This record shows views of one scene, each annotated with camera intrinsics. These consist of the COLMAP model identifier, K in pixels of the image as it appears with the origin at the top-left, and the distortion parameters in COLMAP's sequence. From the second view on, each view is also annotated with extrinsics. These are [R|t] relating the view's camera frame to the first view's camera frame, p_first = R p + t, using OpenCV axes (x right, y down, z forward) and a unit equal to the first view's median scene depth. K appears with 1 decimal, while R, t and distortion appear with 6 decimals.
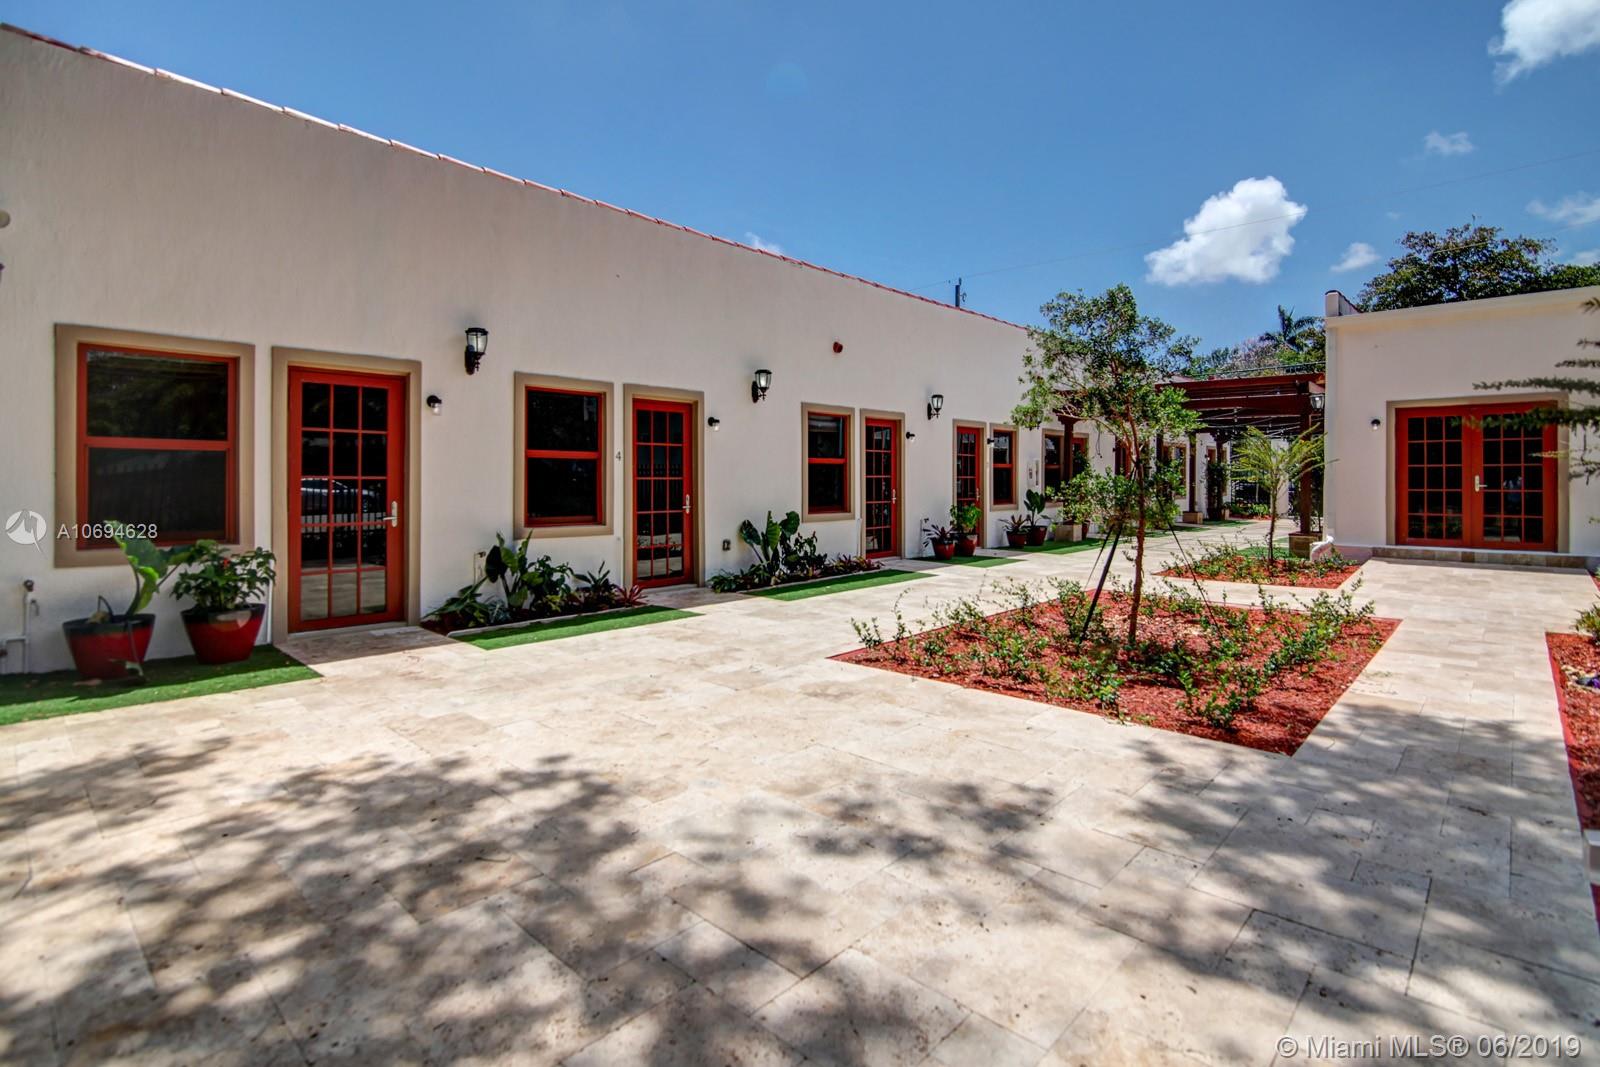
lens RADIAL K [[778.5, 0, 793.9], [0, 778.5, 496.1], [0, 0, 1]] dist [-0.005318, 0.000272]
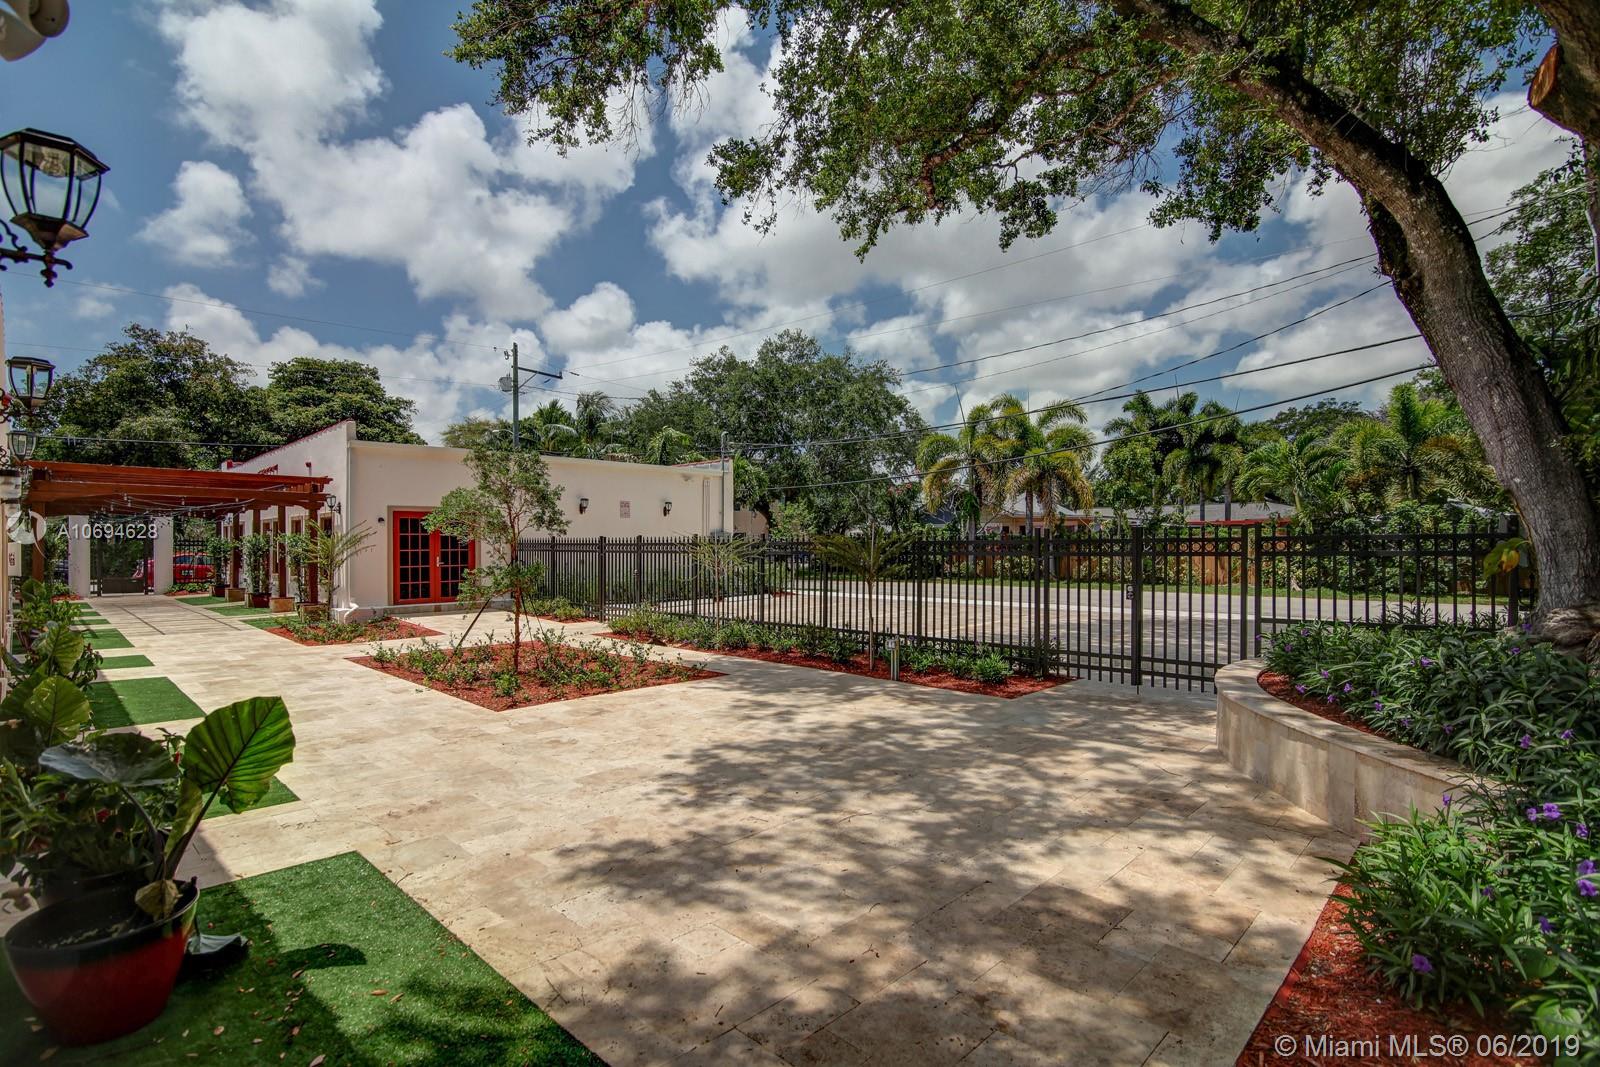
lens RADIAL K [[758.7, 0, 800.0], [0, 758.7, 533.5], [0, 0, 1]] dist [0.021270, 0.000203]
pose [[-0.010857, 0.014803, 0.999831, -2.007166], [0.023571, 0.999616, -0.014544, -0.099003], [-0.999663, 0.023409, -0.011202, 0.790544]]
